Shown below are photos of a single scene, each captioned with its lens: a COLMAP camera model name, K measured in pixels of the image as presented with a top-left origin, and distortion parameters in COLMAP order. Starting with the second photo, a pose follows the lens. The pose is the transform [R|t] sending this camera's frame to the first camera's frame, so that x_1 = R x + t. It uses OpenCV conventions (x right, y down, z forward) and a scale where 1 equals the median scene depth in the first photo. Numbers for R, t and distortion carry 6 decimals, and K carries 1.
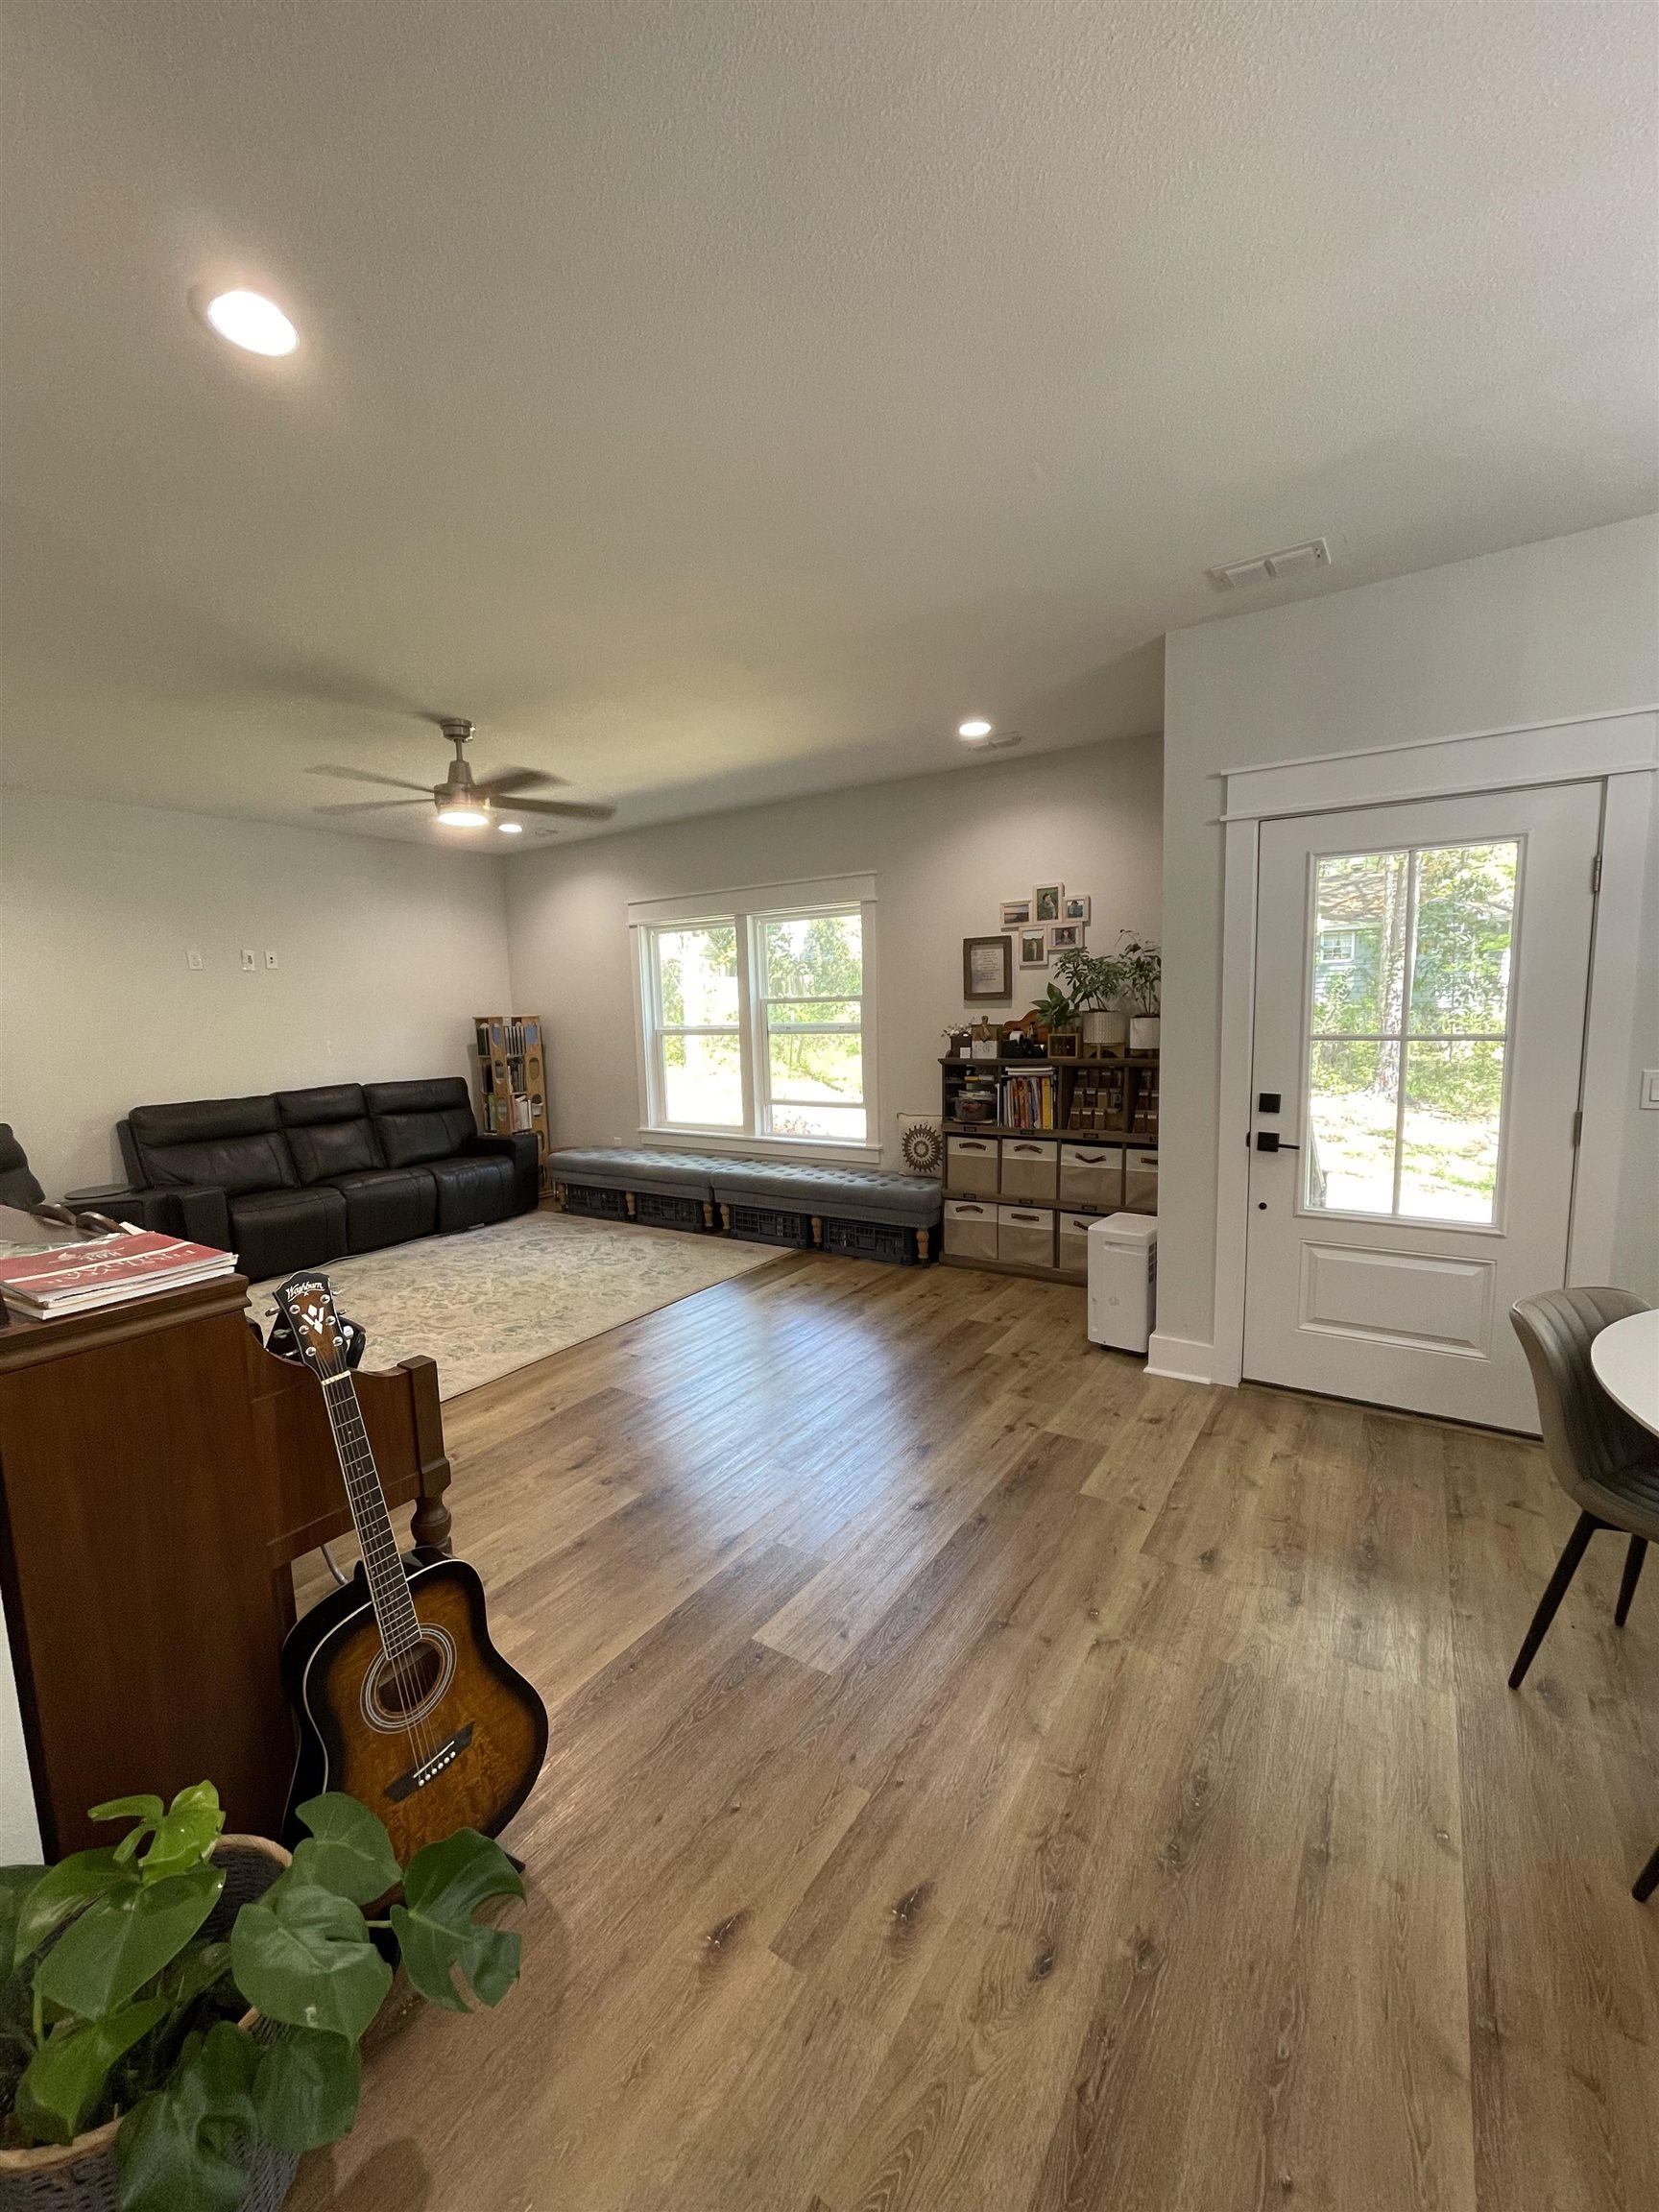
lens RADIAL K [[893.1, 0, 820.3], [0, 893.1, 1106.8], [0, 0, 1]] dist [-0.002536, 0.000321]
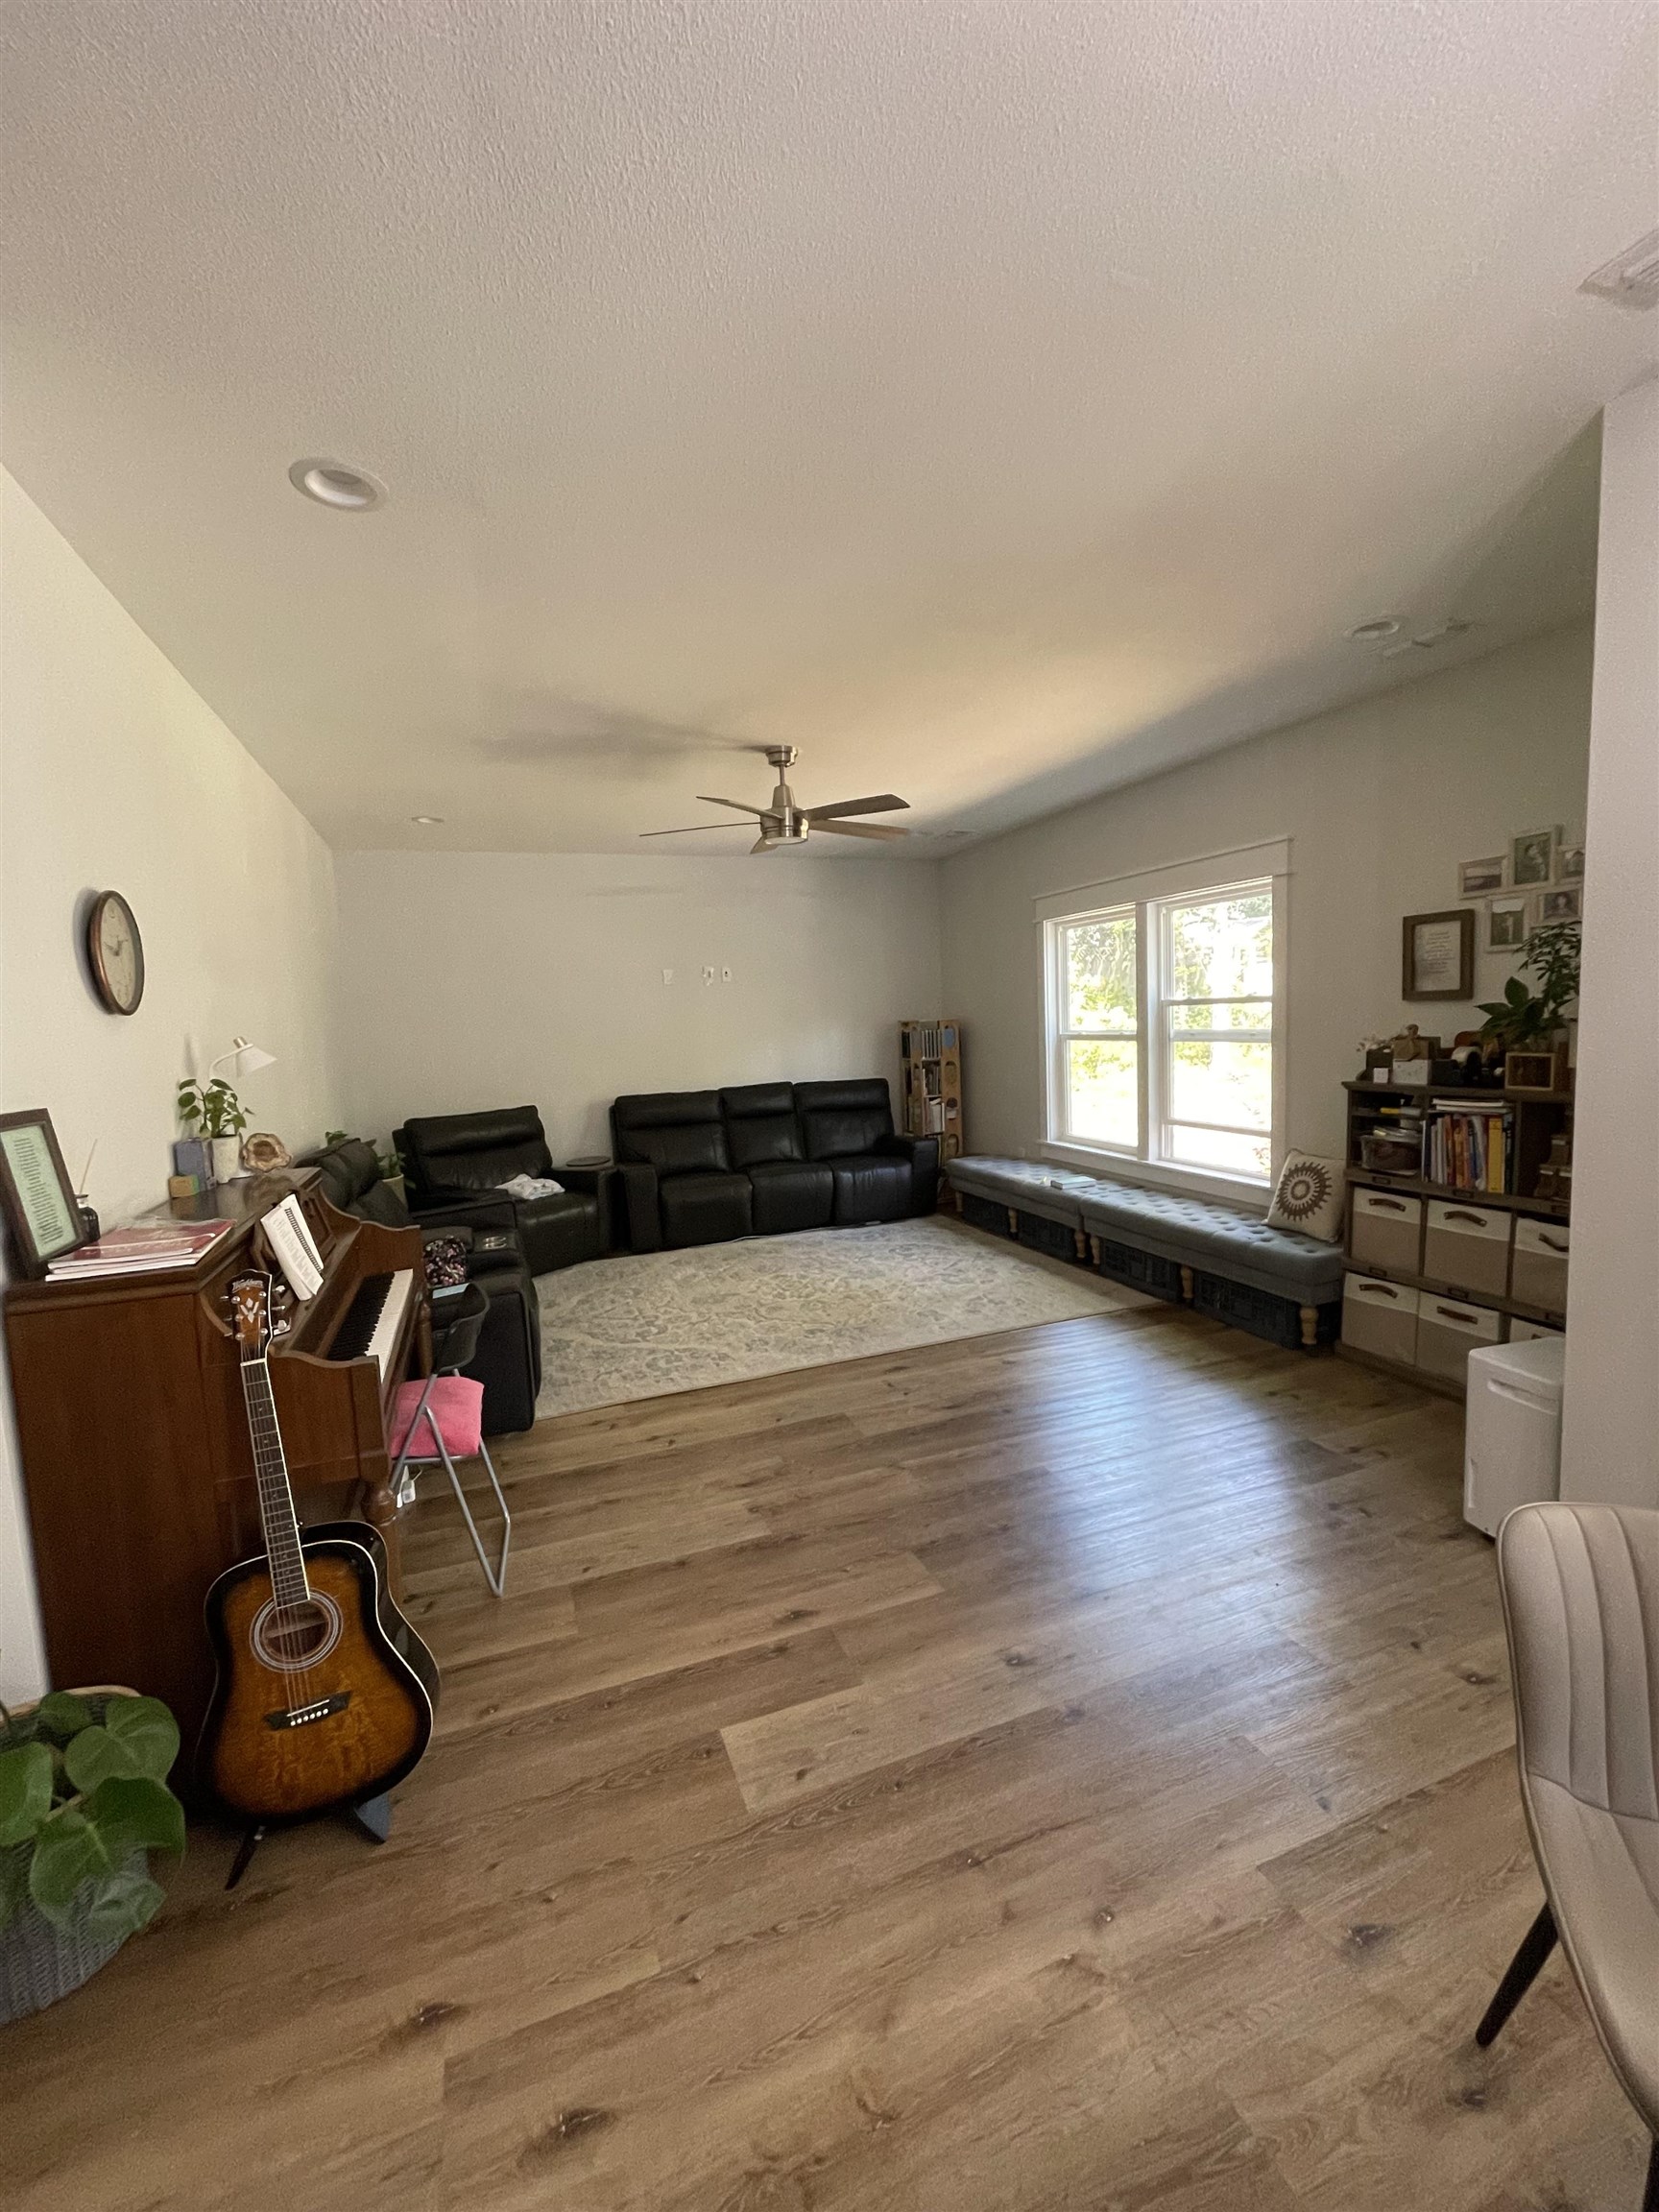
lens RADIAL K [[911.7, 0, 822.5], [0, 911.7, 1103.9], [0, 0, 1]] dist [-0.002770, -0.000160]
pose [[0.812253, 0.051349, -0.581040, 0.233827], [-0.048616, 0.998611, 0.020291, -0.031143], [0.581275, 0.011767, 0.813622, 0.133775]]
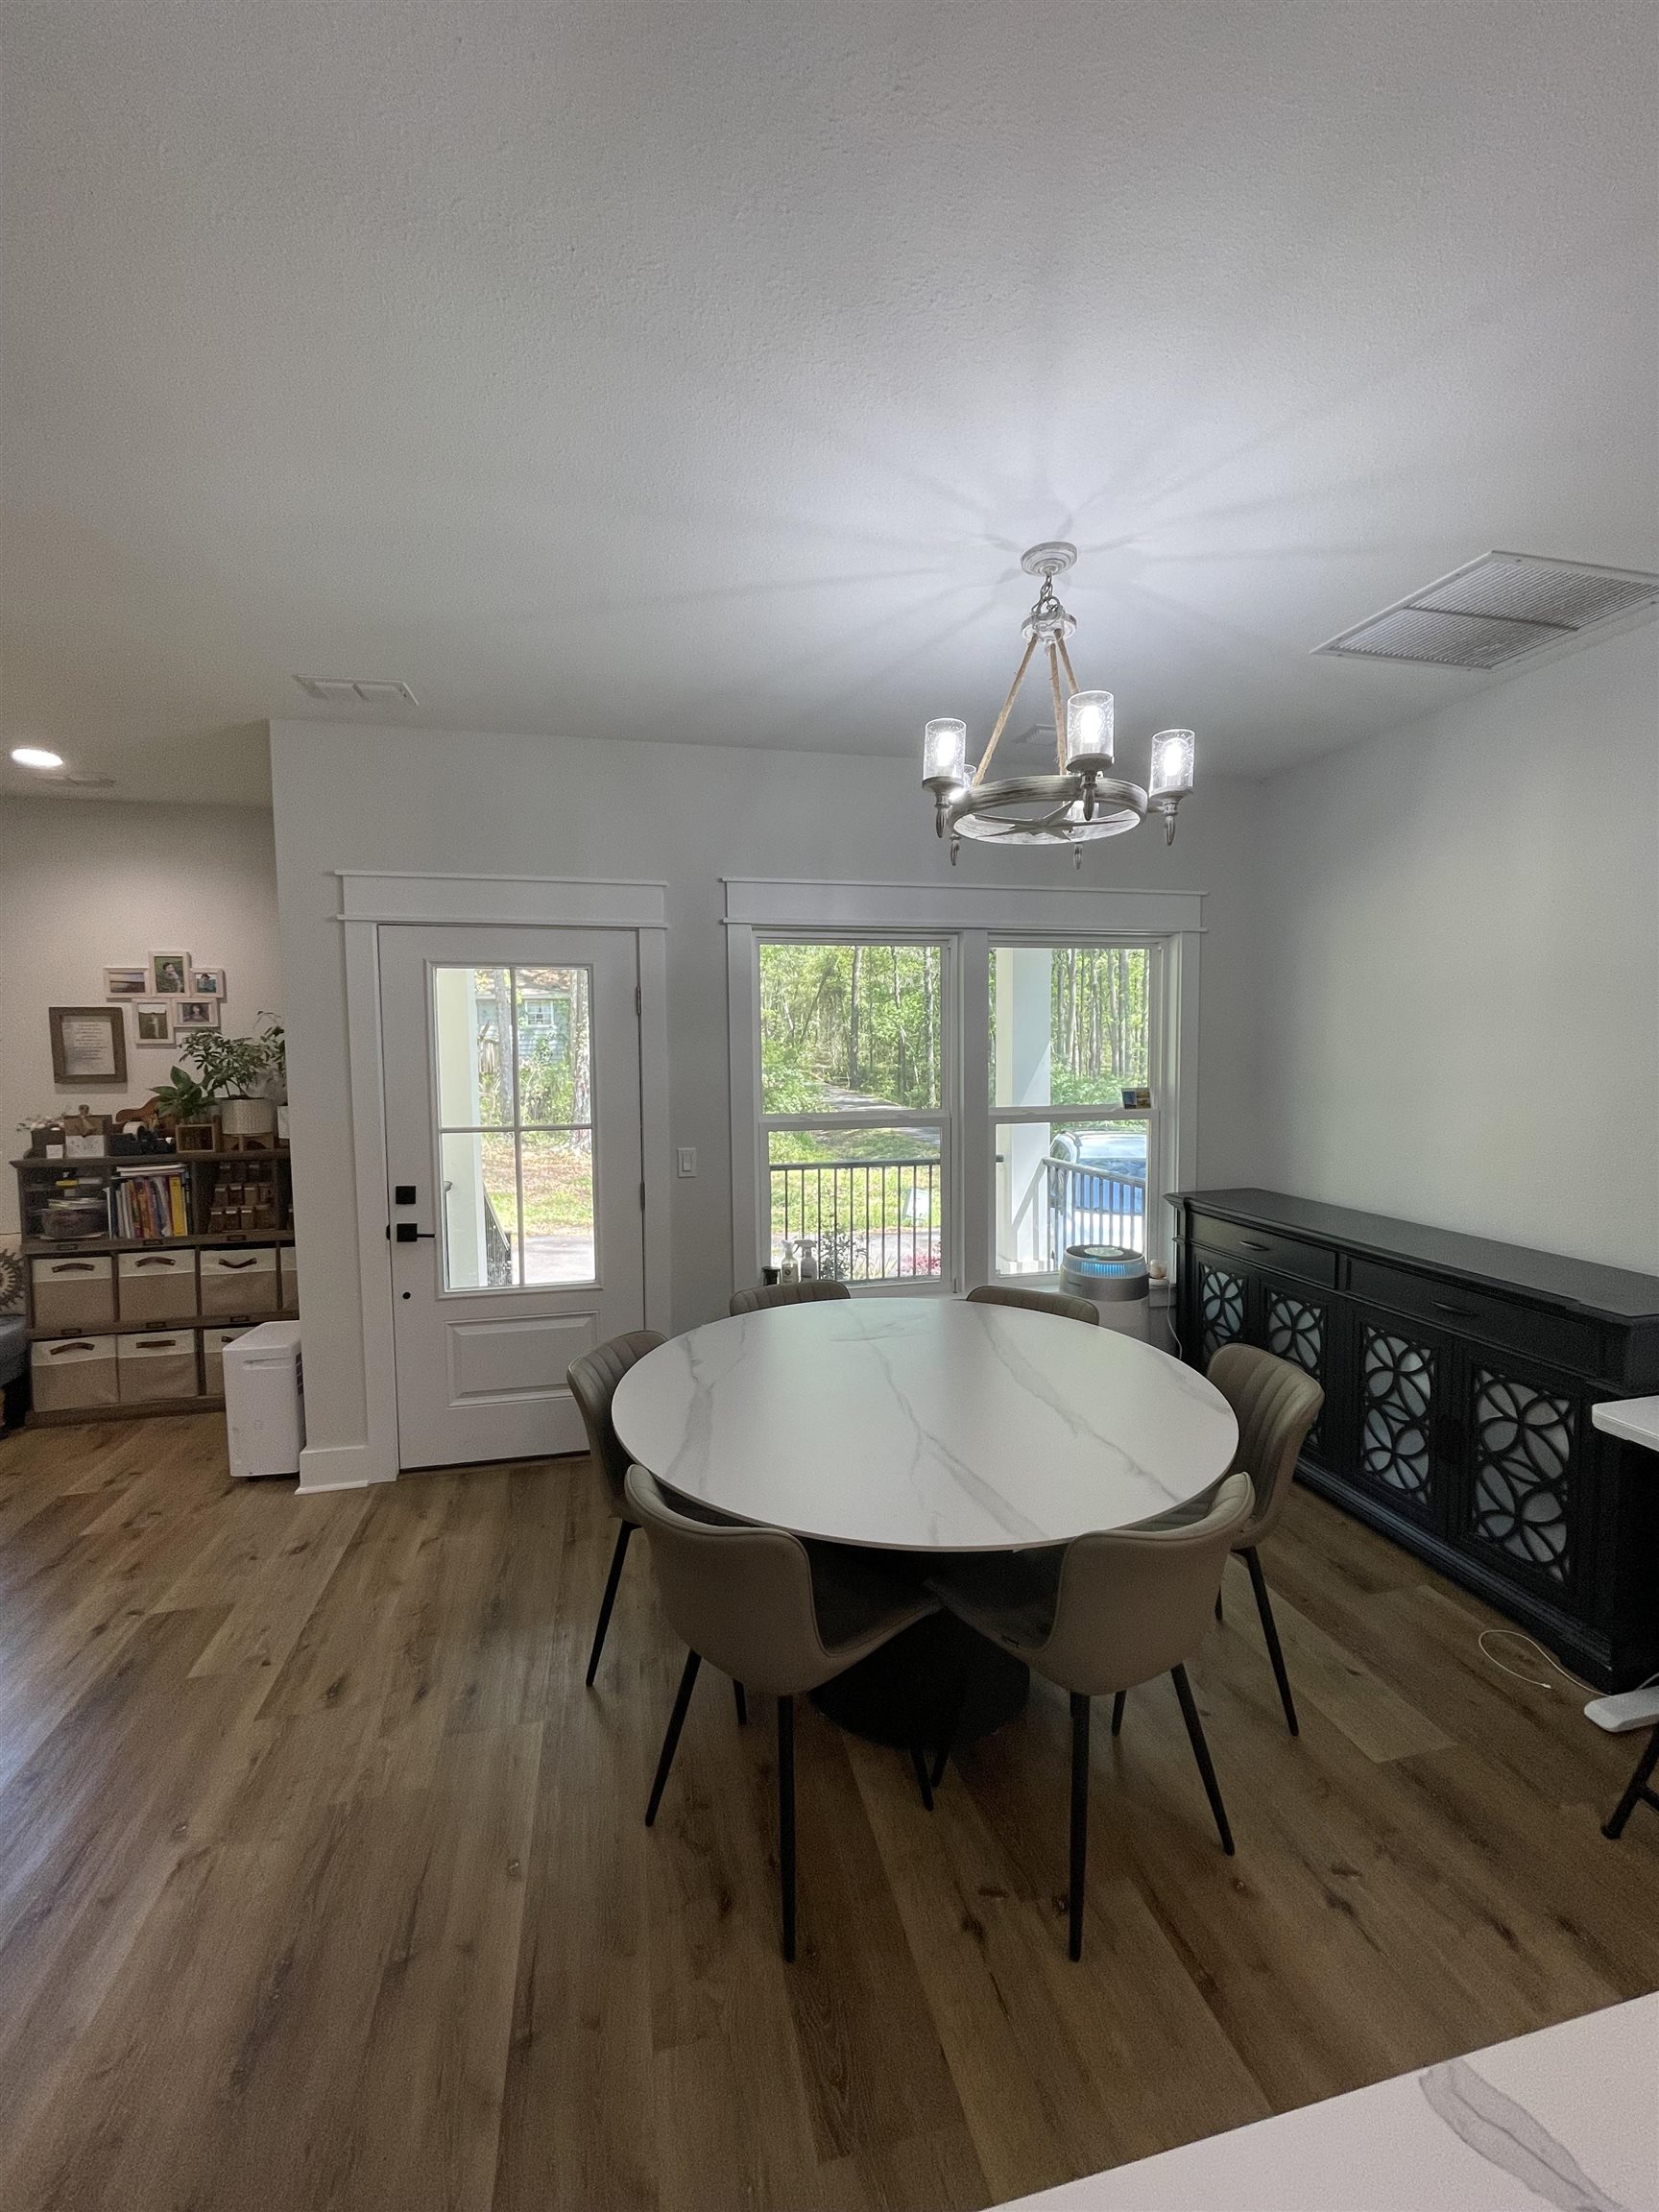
lens RADIAL K [[893.1, 0, 820.3], [0, 893.1, 1106.8], [0, 0, 1]] dist [-0.002536, 0.000321]
pose [[0.687882, -0.030120, 0.725197, 0.058462], [0.074597, 0.996781, -0.029359, -0.027183], [-0.721979, 0.074293, 0.687915, -0.043974]]
